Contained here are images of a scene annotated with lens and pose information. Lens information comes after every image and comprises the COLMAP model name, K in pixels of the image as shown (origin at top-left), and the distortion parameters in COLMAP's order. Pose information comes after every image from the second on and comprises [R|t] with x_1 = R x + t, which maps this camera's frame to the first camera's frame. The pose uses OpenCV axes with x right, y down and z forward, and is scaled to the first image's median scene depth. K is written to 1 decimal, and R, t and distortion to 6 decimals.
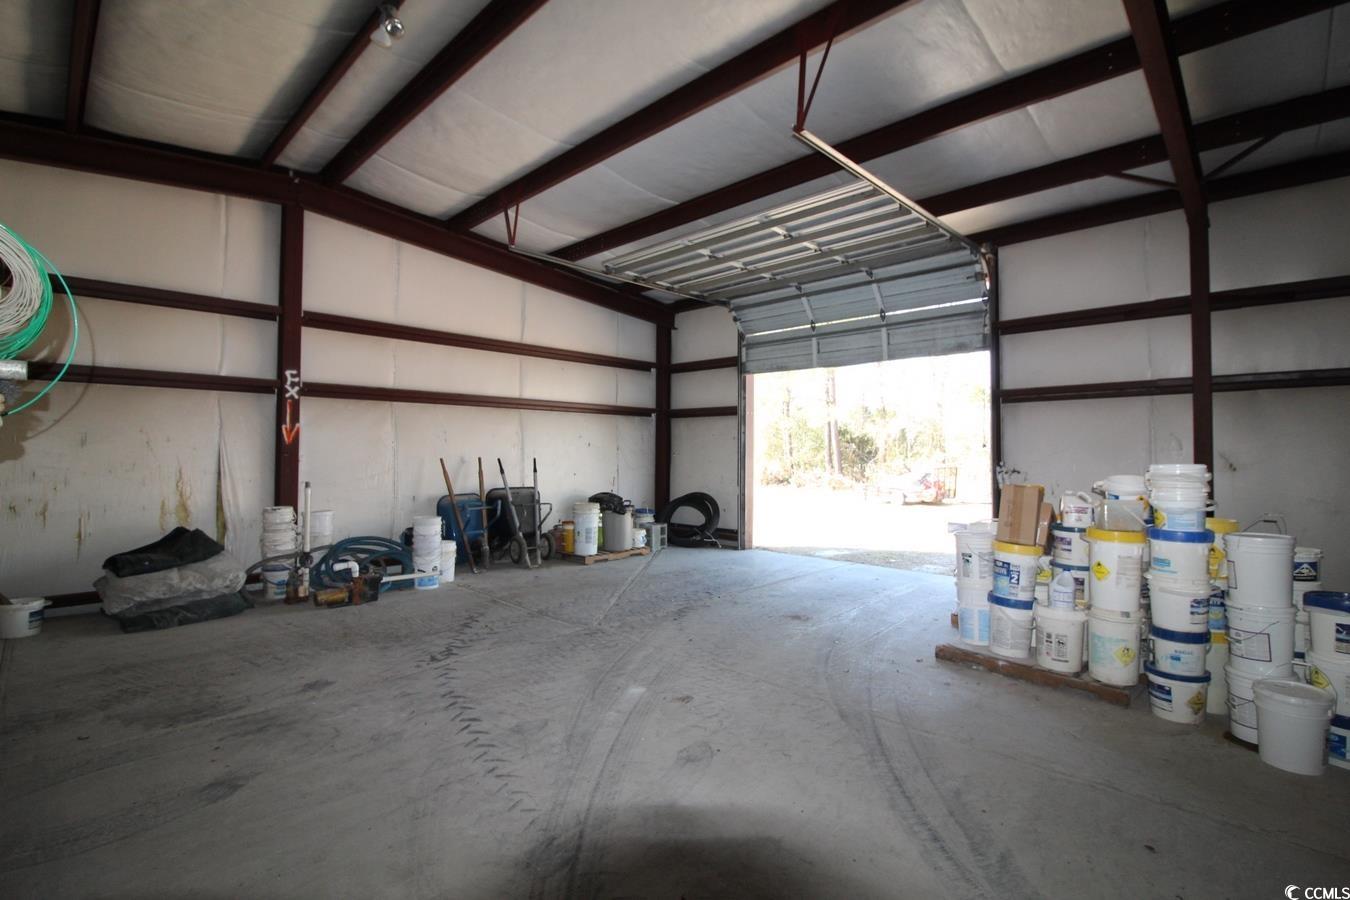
lens RADIAL K [[621.9, 0, 682.0], [0, 621.9, 441.4], [0, 0, 1]] dist [-0.004826, -0.010197]
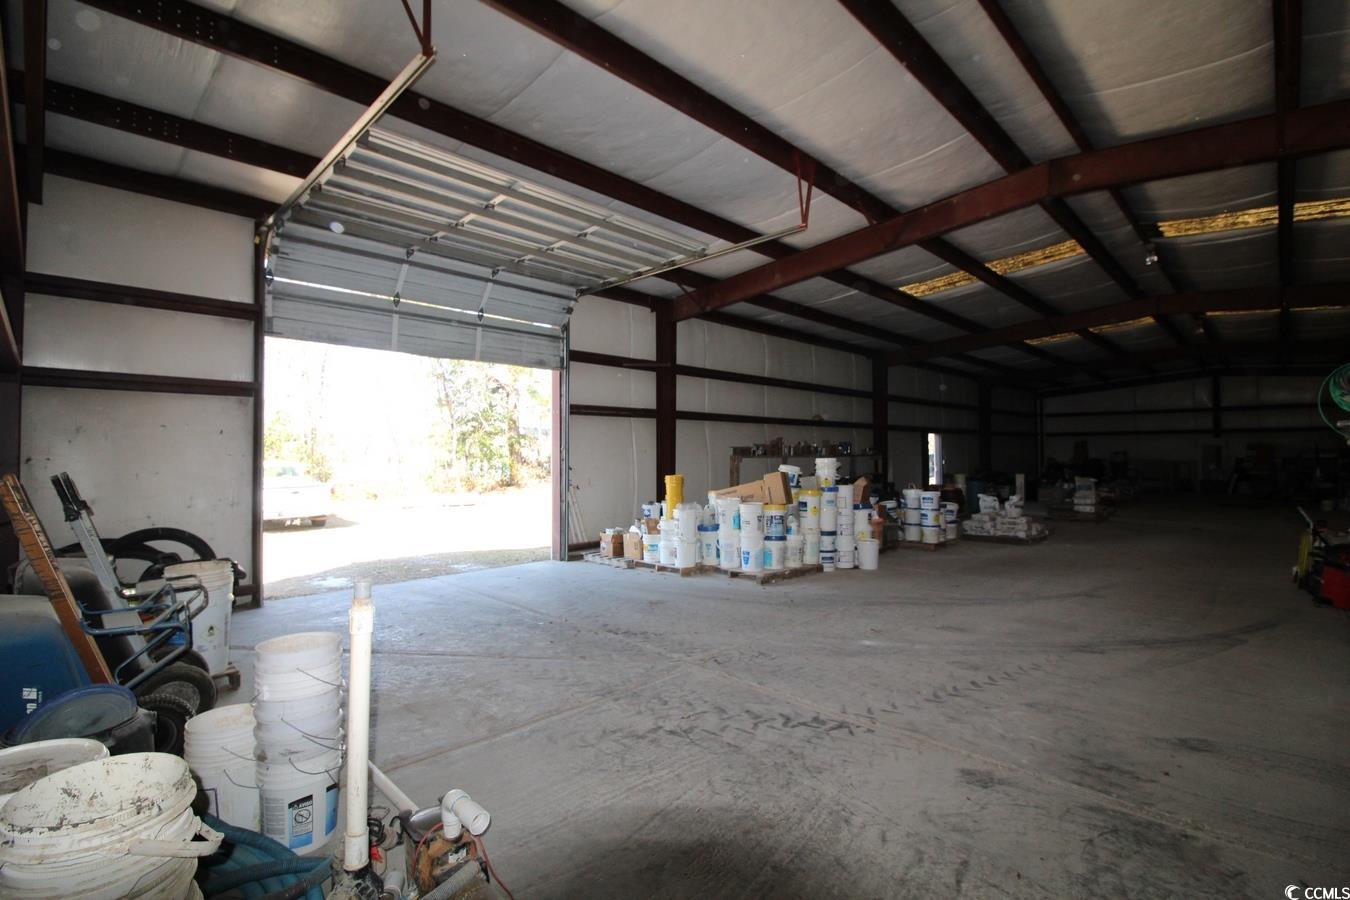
lens RADIAL K [[621.9, 0, 682.1], [0, 621.9, 441.9], [0, 0, 1]] dist [-0.004826, -0.010197]
pose [[0.008574, 0.014760, 0.999854, -1.097028], [-0.015902, 0.999767, -0.014622, 0.013286], [-0.999837, -0.015774, 0.008807, 1.118181]]
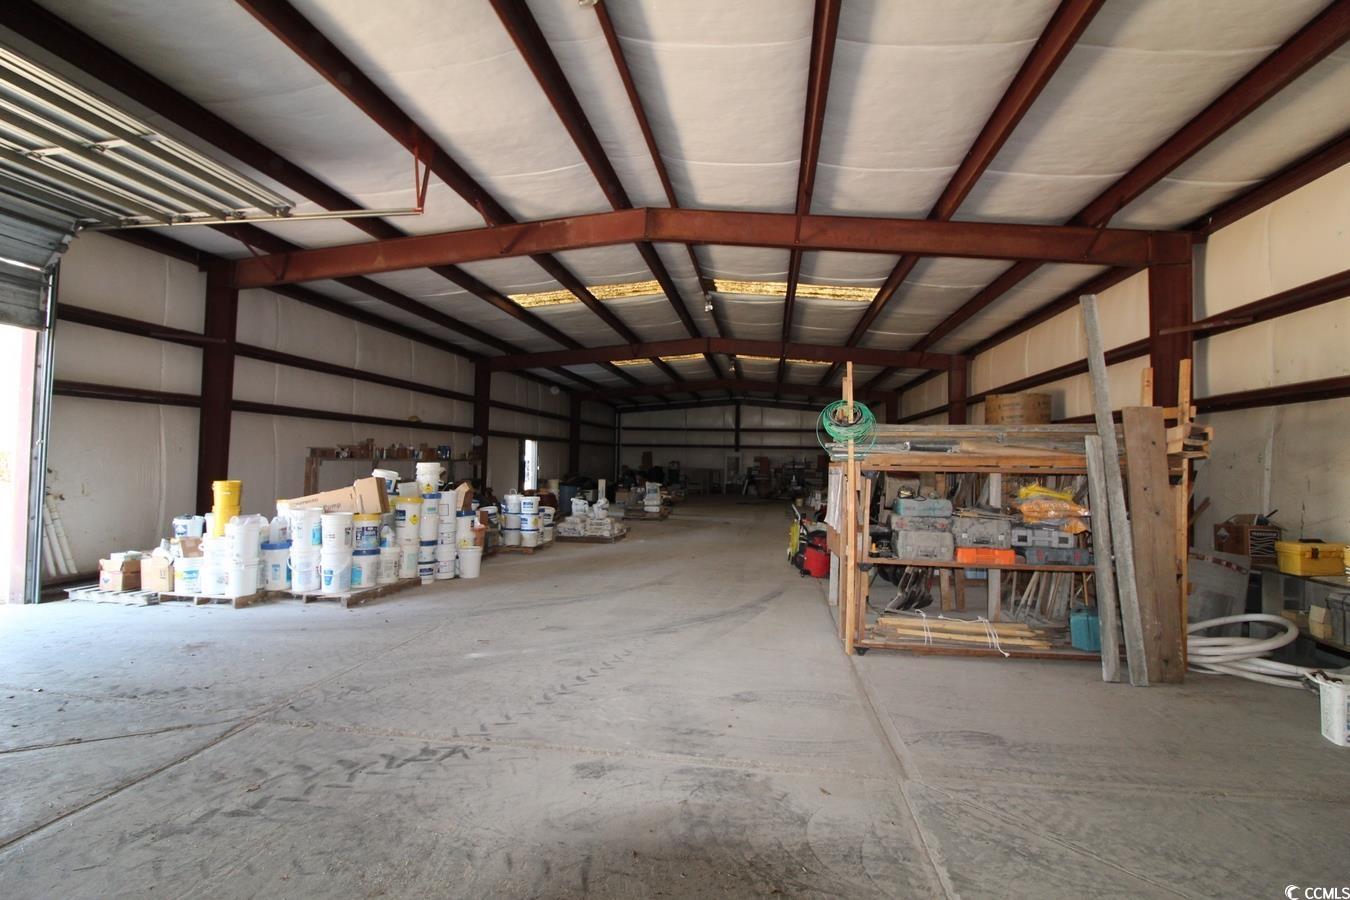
lens RADIAL K [[621.9, 0, 681.8], [0, 621.9, 439.6], [0, 0, 1]] dist [-0.004826, -0.010197]
pose [[-0.585284, 0.013929, 0.810709, -1.062117], [-0.036075, 0.998415, -0.043197, 0.013000], [-0.810026, -0.054529, -0.583854, 1.144659]]
